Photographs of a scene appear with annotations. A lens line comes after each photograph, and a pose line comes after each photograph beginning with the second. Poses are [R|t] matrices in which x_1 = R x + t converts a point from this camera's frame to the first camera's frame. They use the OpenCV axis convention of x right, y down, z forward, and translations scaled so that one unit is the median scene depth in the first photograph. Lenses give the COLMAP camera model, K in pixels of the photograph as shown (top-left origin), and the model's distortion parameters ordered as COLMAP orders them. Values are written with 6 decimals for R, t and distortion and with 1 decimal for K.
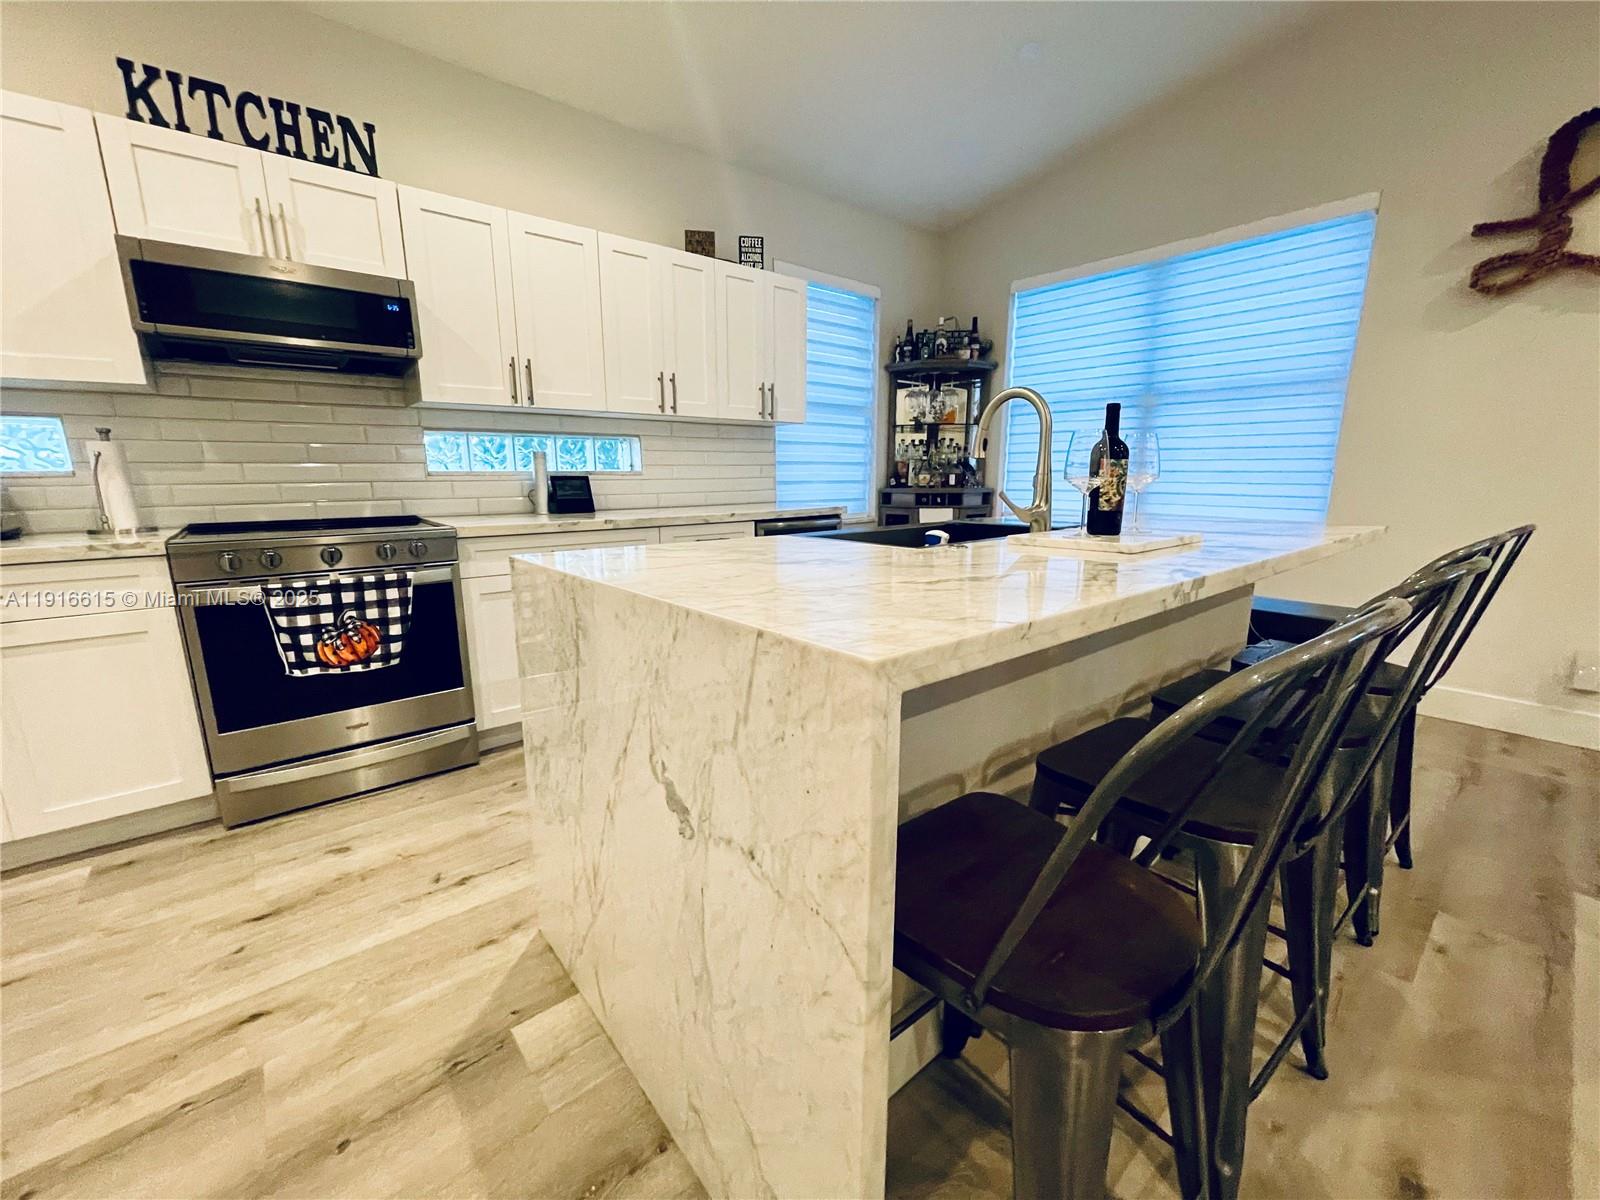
lens RADIAL K [[643.8, 0, 790.3], [0, 643.8, 610.0], [0, 0, 1]] dist [-0.004343, 0.000756]
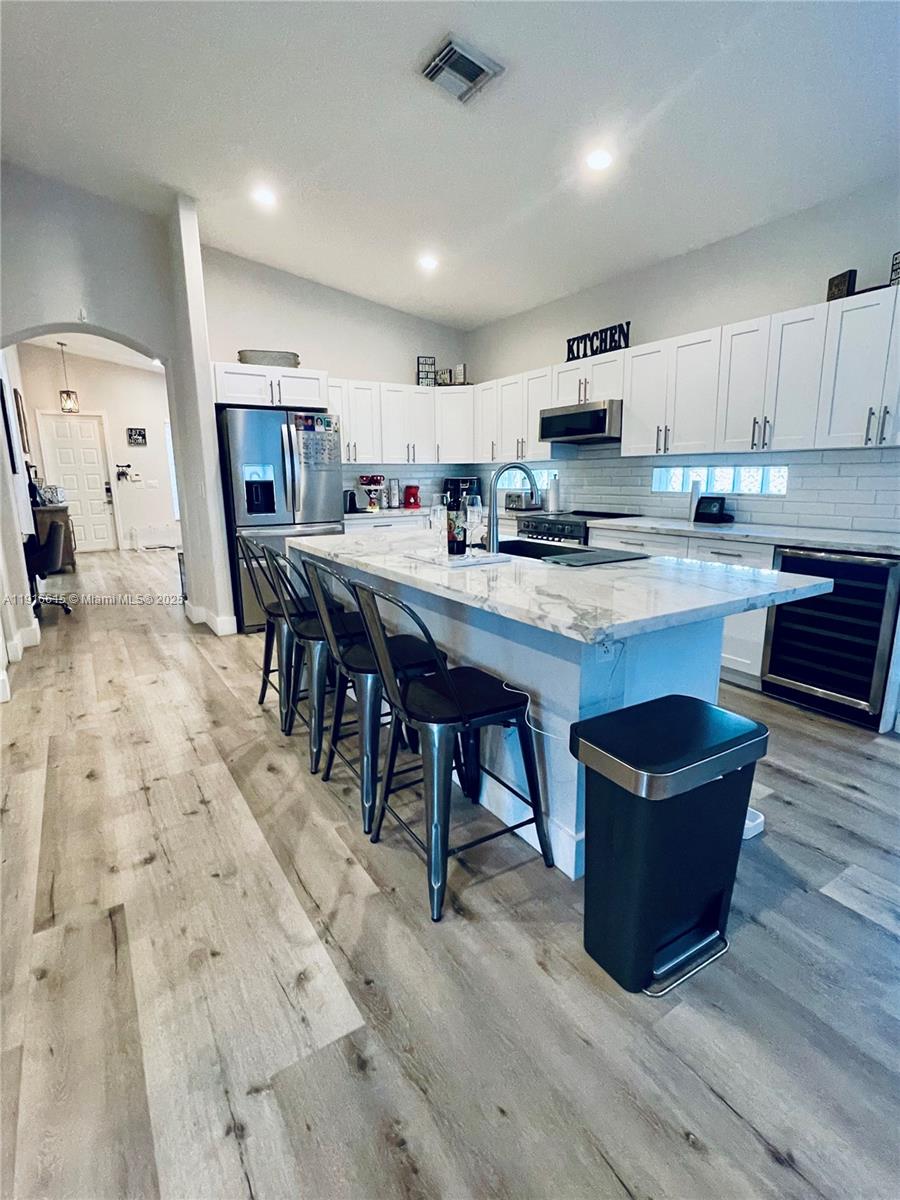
lens RADIAL K [[579.6, 0, 443.2], [0, 579.6, 595.4], [0, 0, 1]] dist [0.004301, -0.004712]
pose [[-0.128465, 0.213398, -0.968482, 1.463986], [-0.190865, 0.952997, 0.235303, -0.269263], [0.973174, 0.215077, -0.081697, 0.816066]]
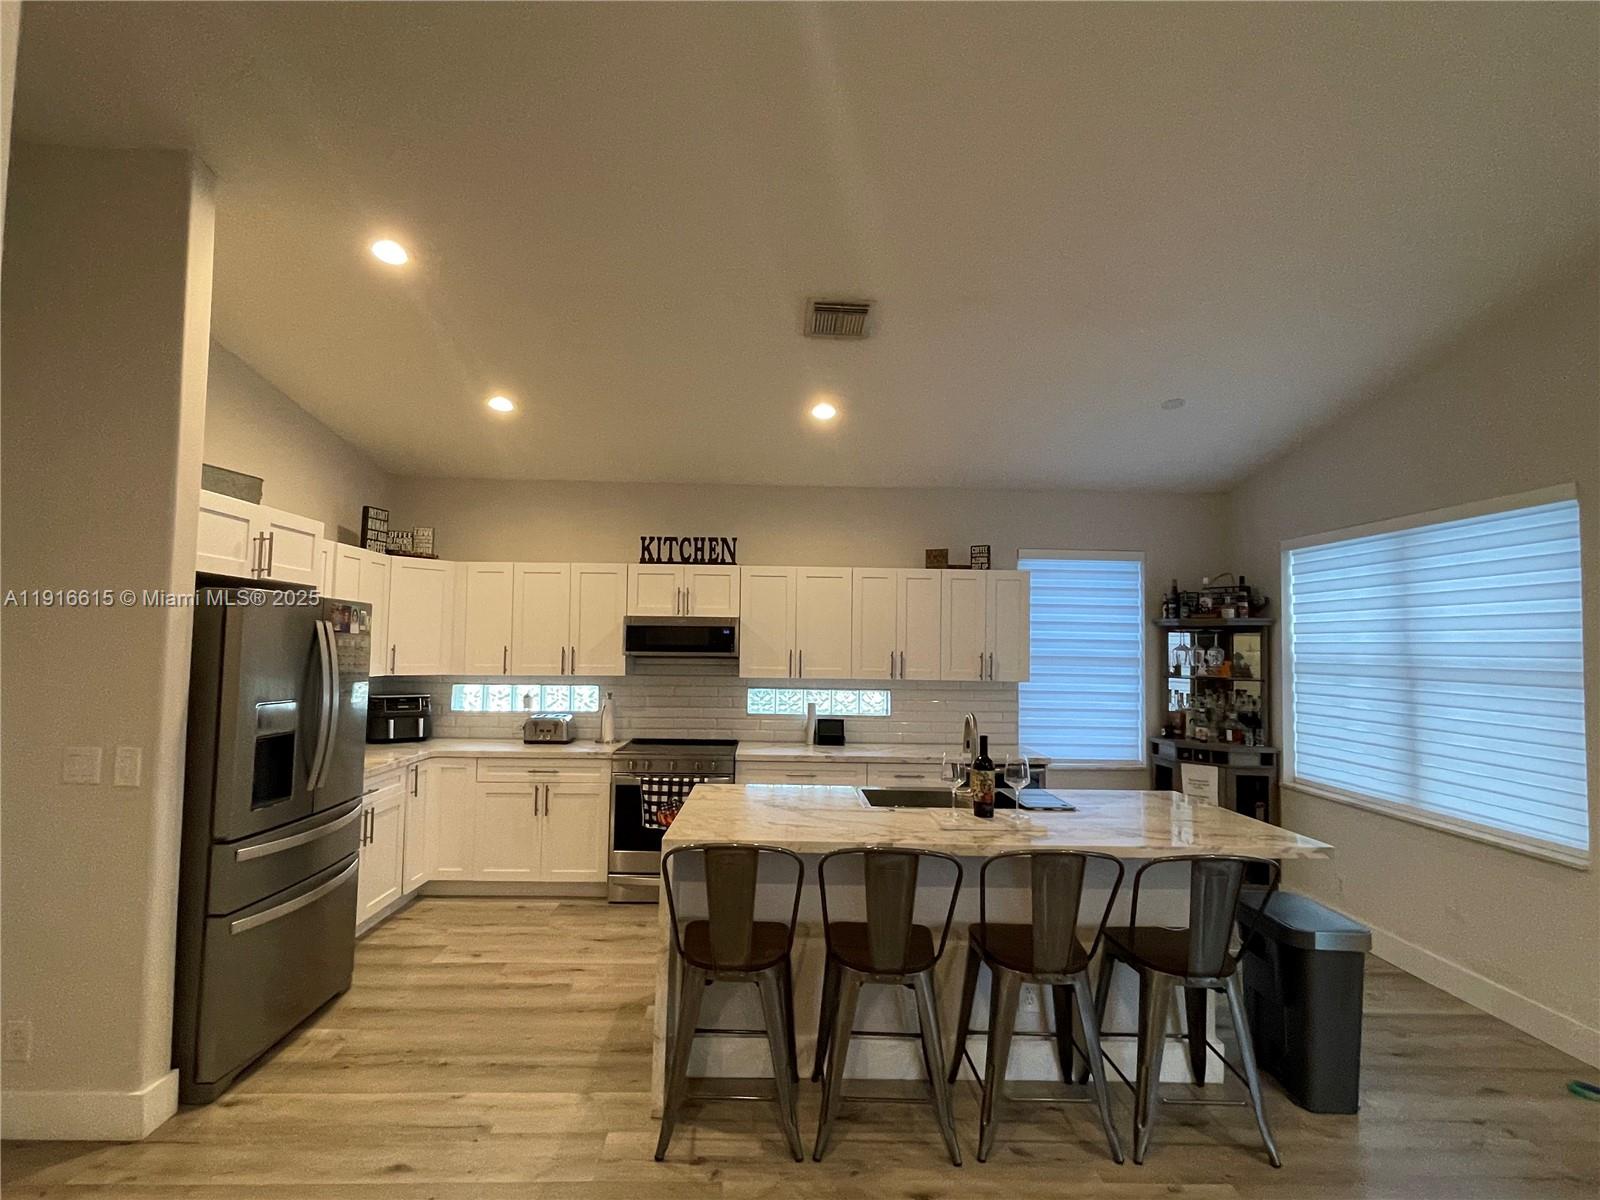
lens RADIAL K [[772.8, 0, 787.5], [0, 772.8, 610.9], [0, 0, 1]] dist [0.004301, -0.004712]
pose [[0.783990, -0.011019, -0.620675, 0.947314], [-0.148402, 0.967525, -0.204627, -0.106015], [0.602774, 0.252535, 0.756895, -0.627520]]
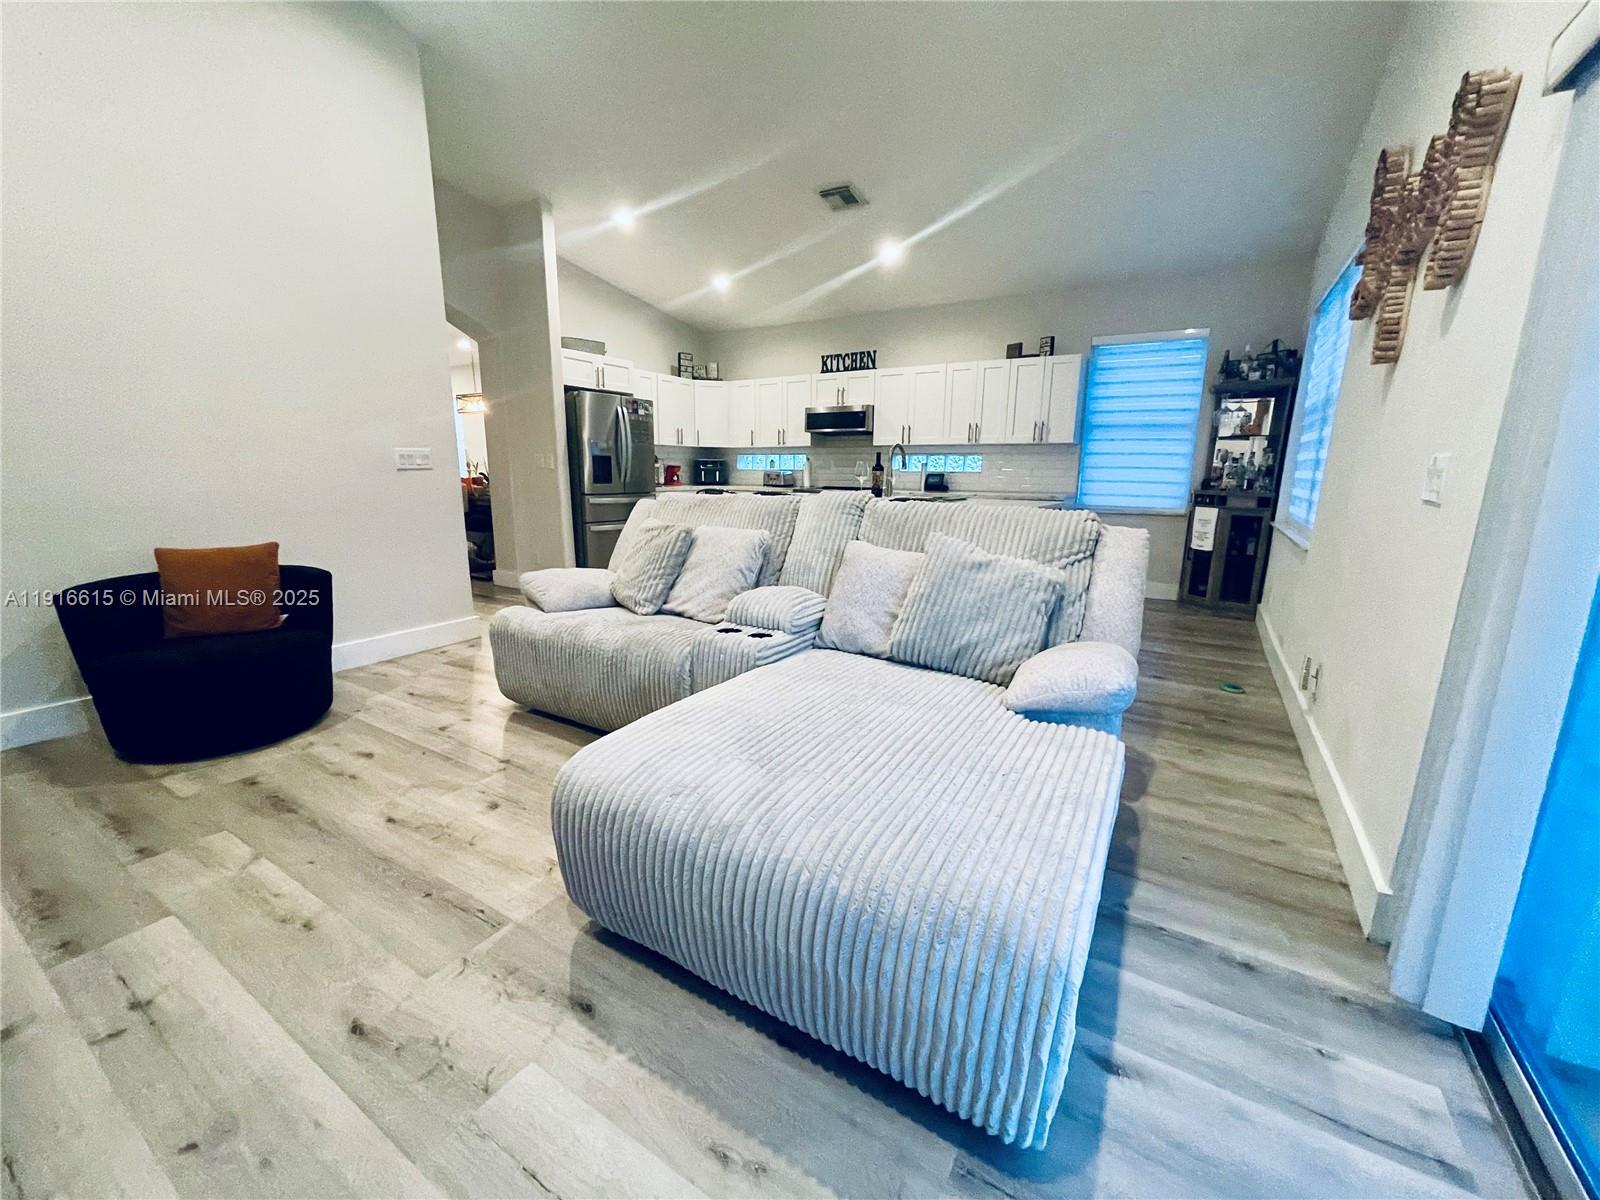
lens RADIAL K [[643.8, 0, 787.2], [0, 643.8, 611.9], [0, 0, 1]] dist [-0.004343, 0.000756]
pose [[0.312878, 0.217952, -0.924448, 2.292634], [-0.208713, 0.965301, 0.156946, 0.007665], [0.926578, 0.143839, 0.347512, -0.216465]]
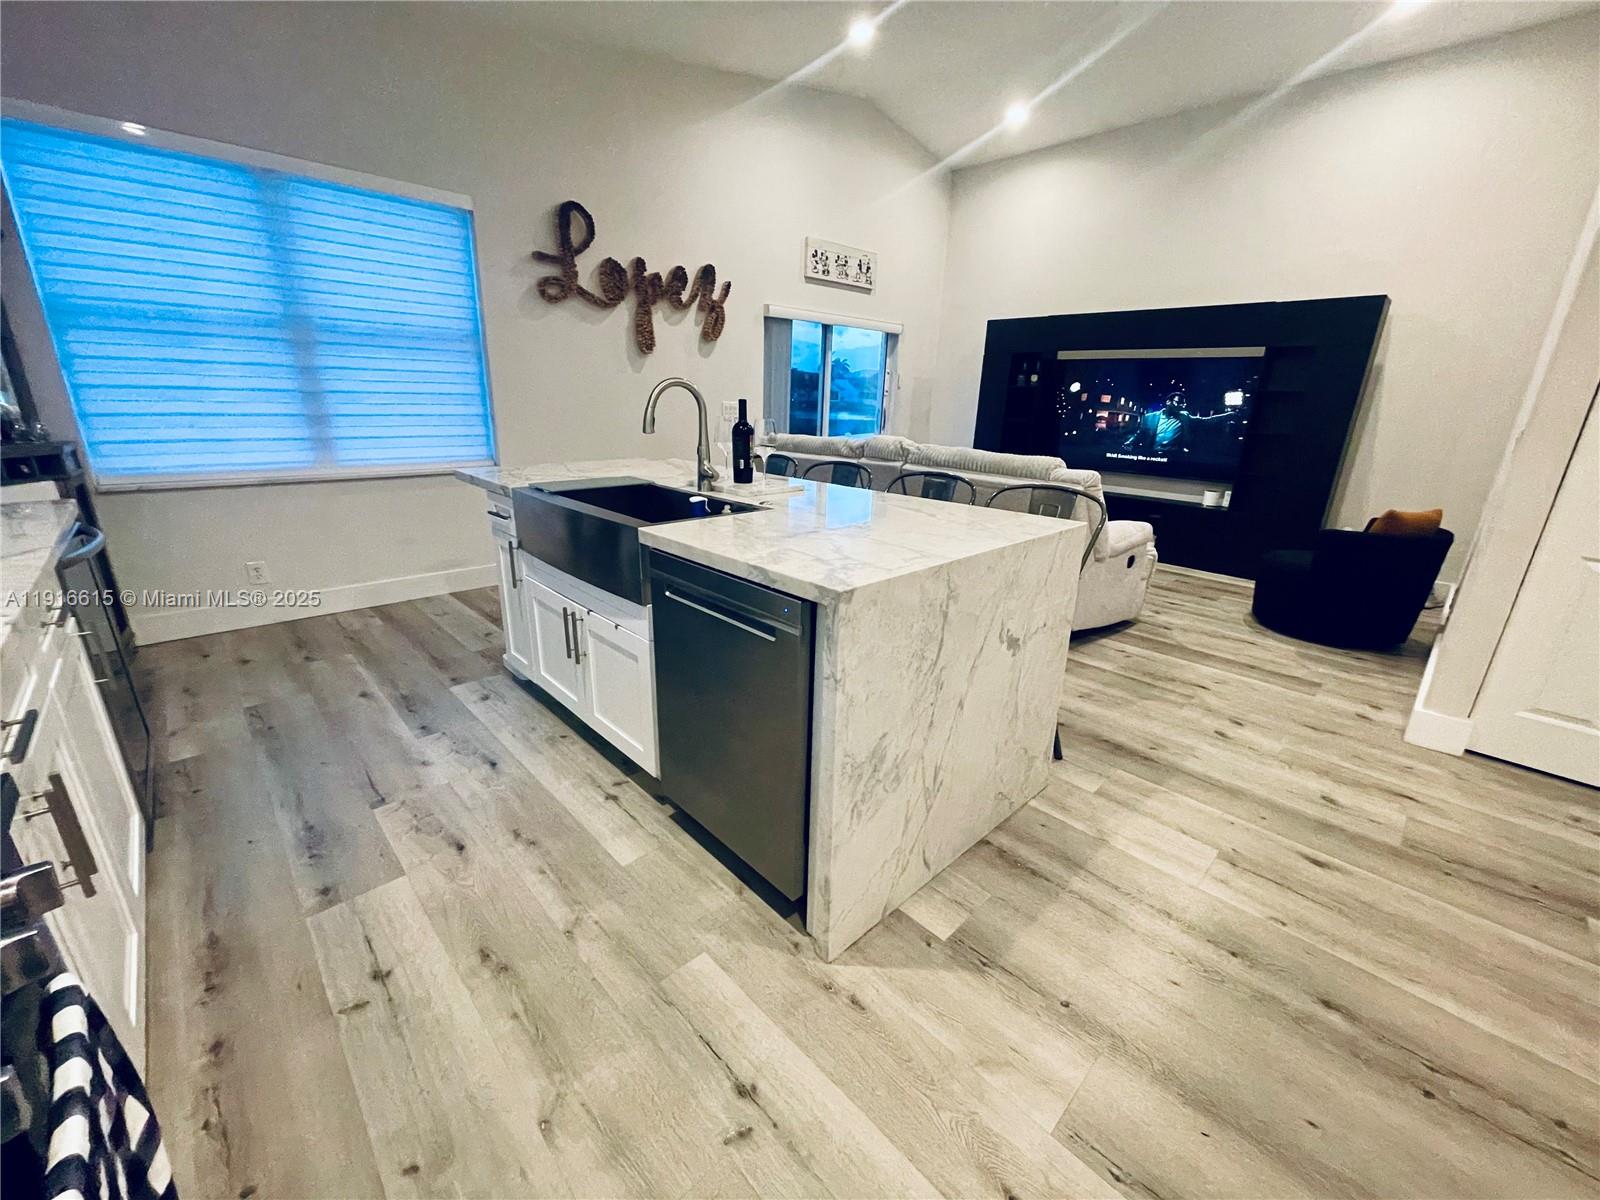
lens RADIAL K [[643.8, 0, 793.6], [0, 643.8, 607.5], [0, 0, 1]] dist [-0.004343, 0.000756]
pose [[-0.068442, -0.312975, 0.947292, -0.822041], [0.180497, 0.929965, 0.320291, -0.230619], [-0.981191, 0.192905, -0.007158, 0.693699]]
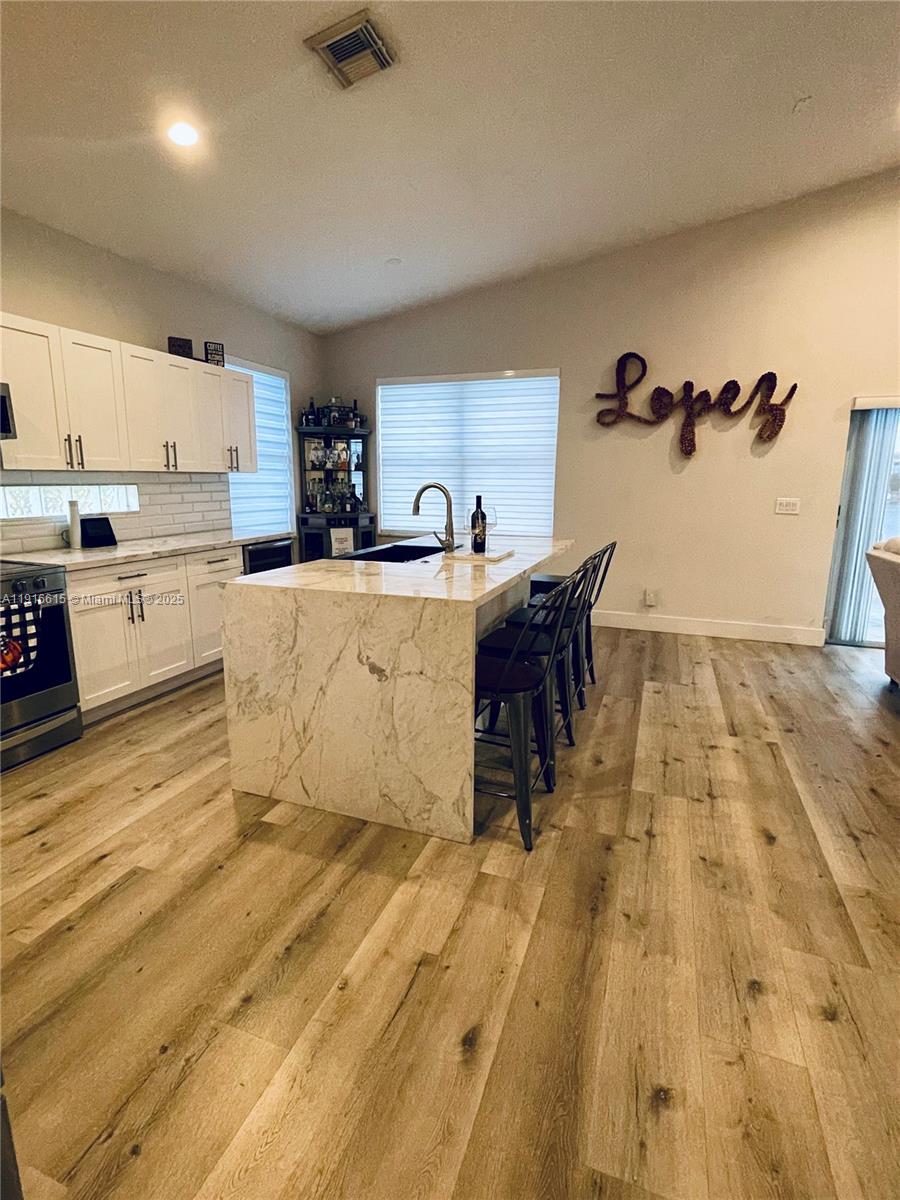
lens RADIAL K [[579.6, 0, 445.2], [0, 579.6, 596.1], [0, 0, 1]] dist [0.004301, -0.004712]
pose [[0.869610, -0.087950, 0.485842, -0.444089], [0.092935, 0.995575, 0.013882, -0.002887], [-0.484913, 0.033080, 0.873936, -0.513186]]
